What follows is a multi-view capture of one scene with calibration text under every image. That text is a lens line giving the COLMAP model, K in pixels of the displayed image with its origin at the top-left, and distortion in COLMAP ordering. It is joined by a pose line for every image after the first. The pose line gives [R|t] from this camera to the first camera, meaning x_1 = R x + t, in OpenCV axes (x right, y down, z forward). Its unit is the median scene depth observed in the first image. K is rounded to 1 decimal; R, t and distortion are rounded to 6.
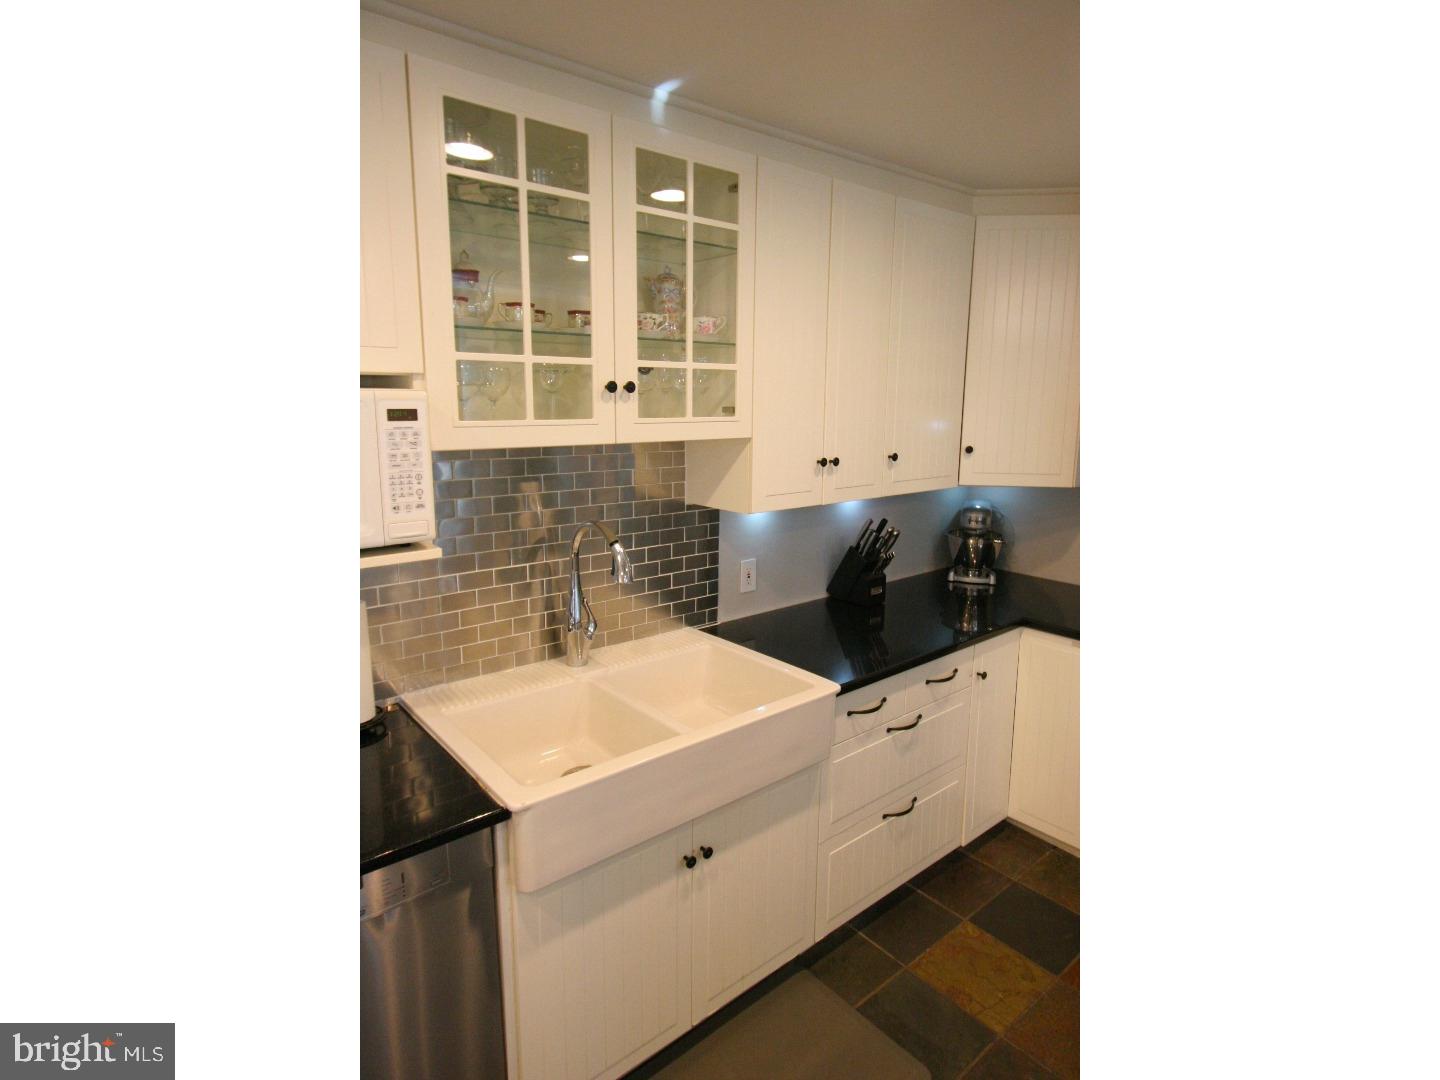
lens RADIAL K [[736.0, 0, 748.1], [0, 736.0, 544.1], [0, 0, 1]] dist [-0.005454, -0.000315]
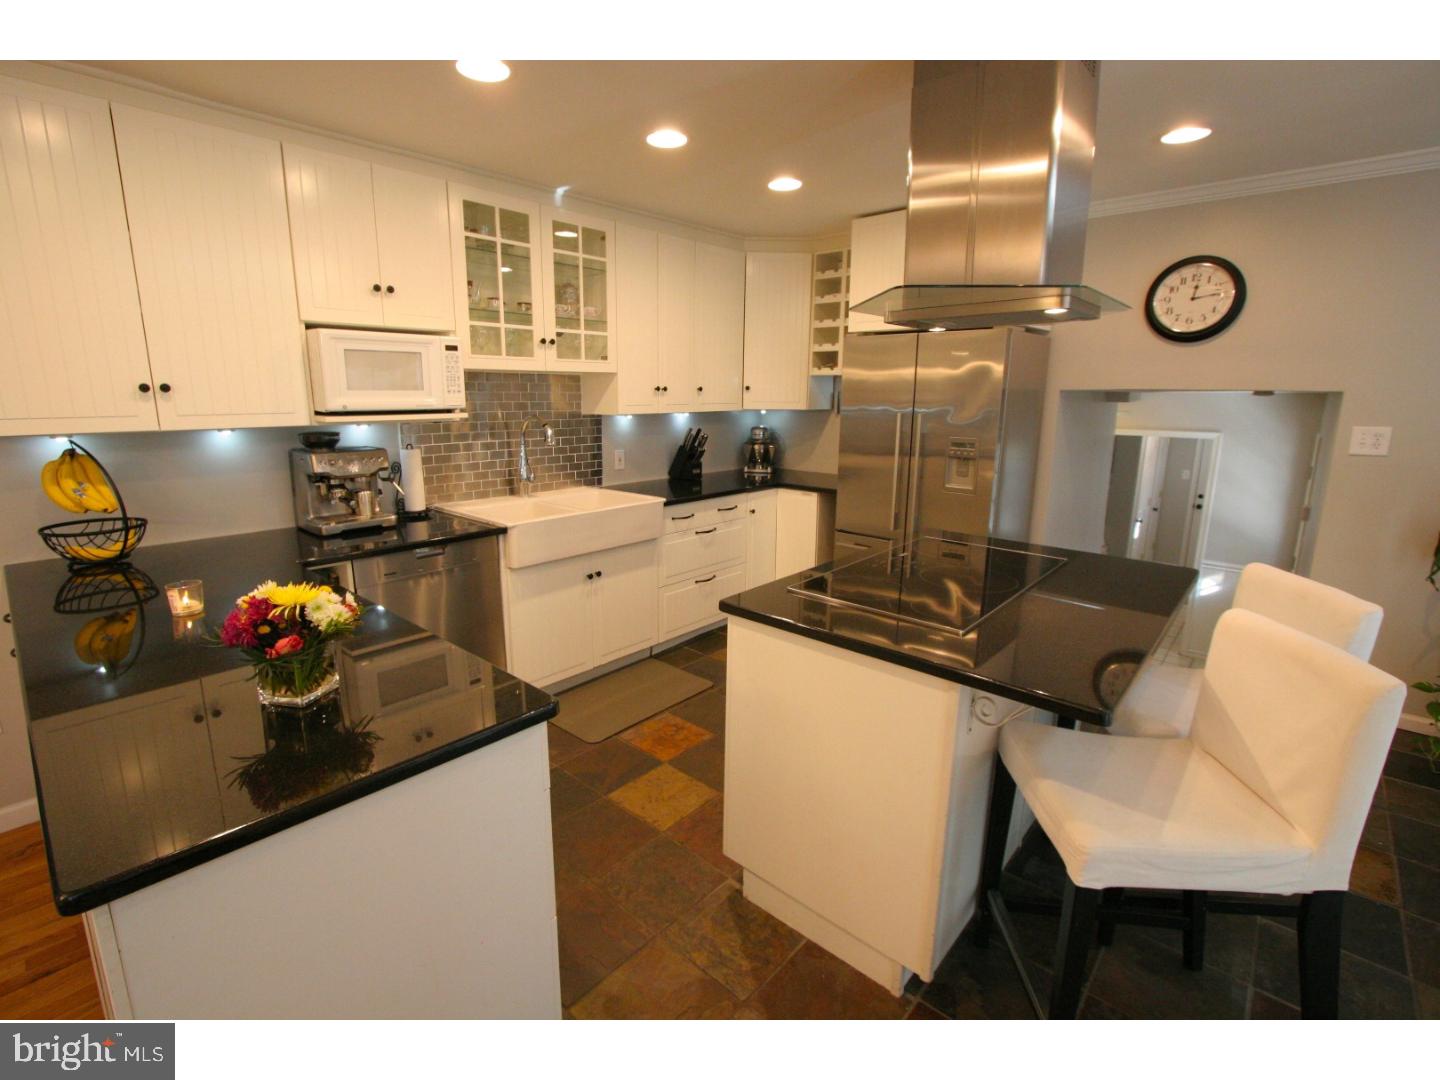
lens RADIAL K [[660.7, 0, 710.3], [0, 660.7, 543.5], [0, 0, 1]] dist [-0.016086, 0.000578]
pose [[0.993474, -0.027622, 0.110668, 0.043629], [0.024322, 0.999222, 0.031059, 0.248634], [-0.111440, -0.028164, 0.993372, -0.719633]]
